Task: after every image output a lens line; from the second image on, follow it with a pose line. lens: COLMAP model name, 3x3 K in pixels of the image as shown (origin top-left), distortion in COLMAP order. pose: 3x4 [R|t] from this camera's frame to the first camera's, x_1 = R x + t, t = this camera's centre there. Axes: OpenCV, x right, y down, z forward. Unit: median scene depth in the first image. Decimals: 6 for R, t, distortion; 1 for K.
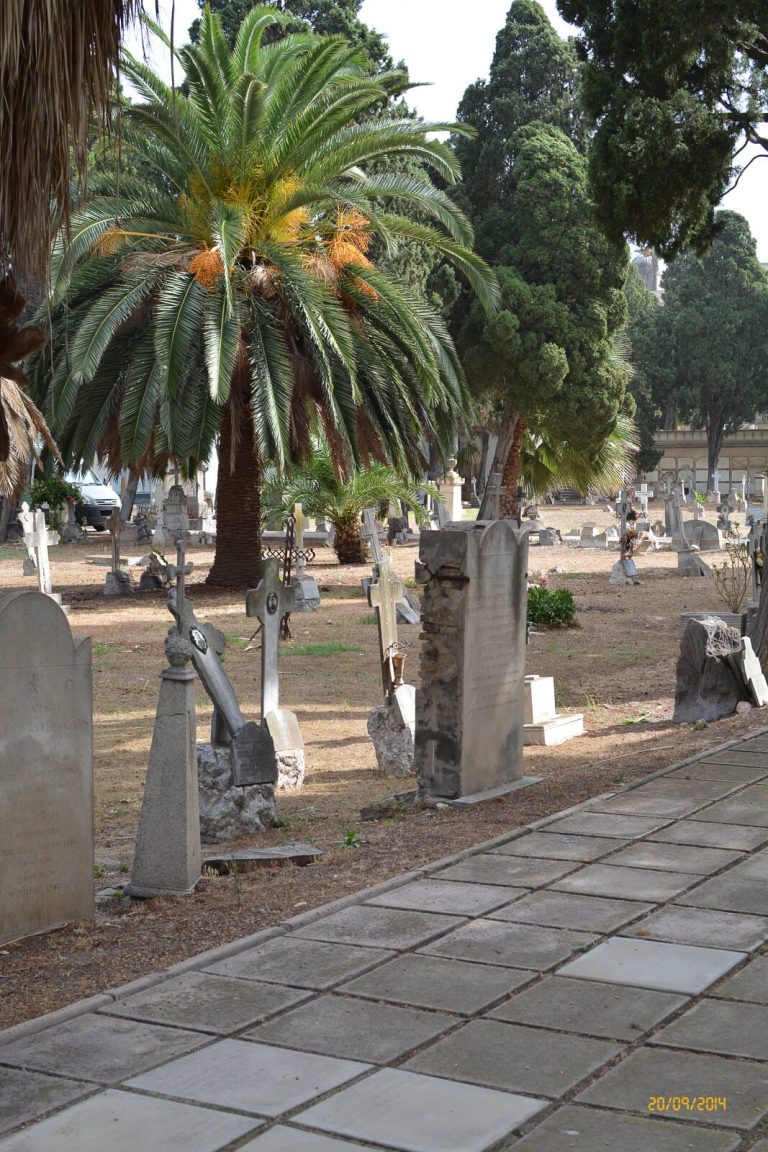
lens RADIAL K [[1769.9, 0, 384.0], [0, 1769.9, 576.0], [0, 0, 1]] dist [-0.172056, 0.136996]
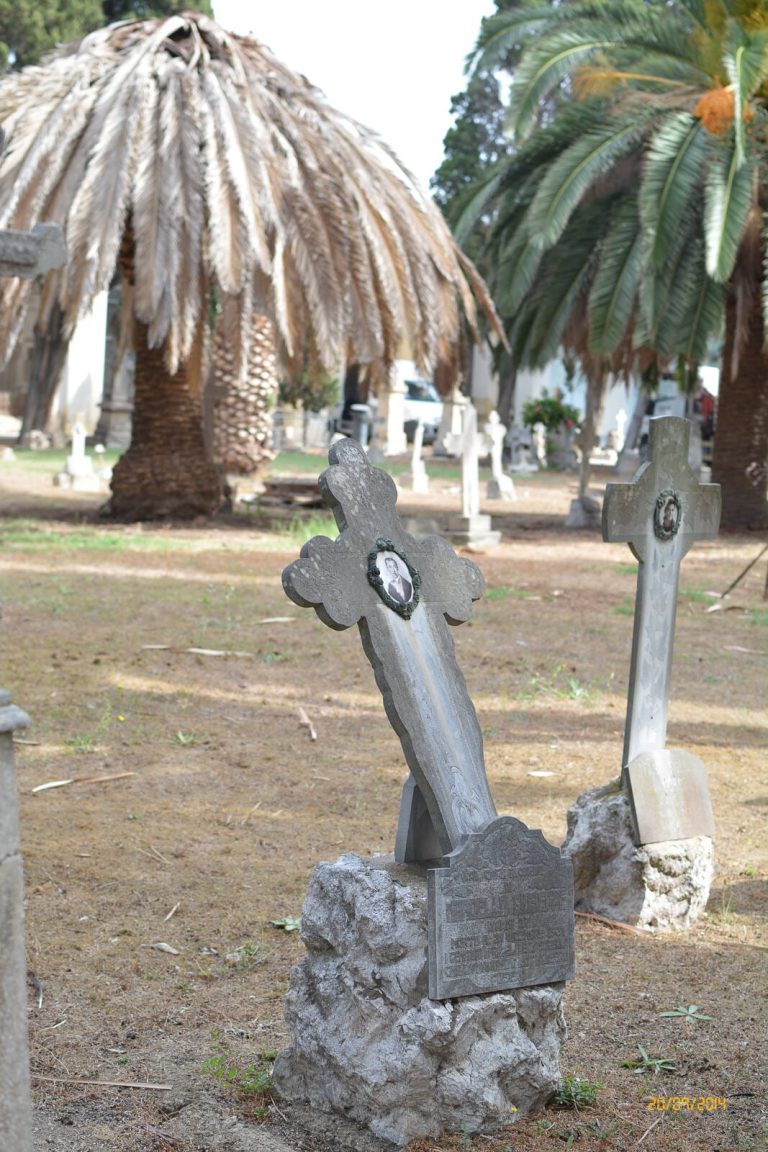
lens RADIAL K [[1769.9, 0, 384.0], [0, 1769.9, 576.0], [0, 0, 1]] dist [-0.172056, 0.136996]
pose [[0.952228, 0.079240, -0.294930, 0.001124], [-0.070465, 0.996701, 0.040279, 0.007443], [0.297148, -0.017572, 0.954670, 0.232776]]
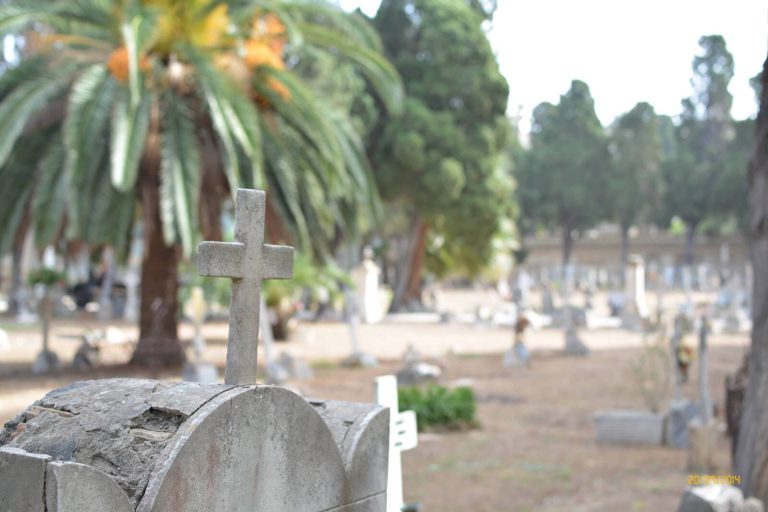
lens RADIAL K [[1179.9, 0, 384.0], [0, 1179.9, 256.0], [0, 0, 1]] dist [-0.172056, 0.136996]
pose [[0.999174, 0.007690, 0.039914, 0.028661], [-0.004974, 0.997693, -0.067705, -0.014409], [-0.040342, 0.067450, 0.996907, 0.314061]]
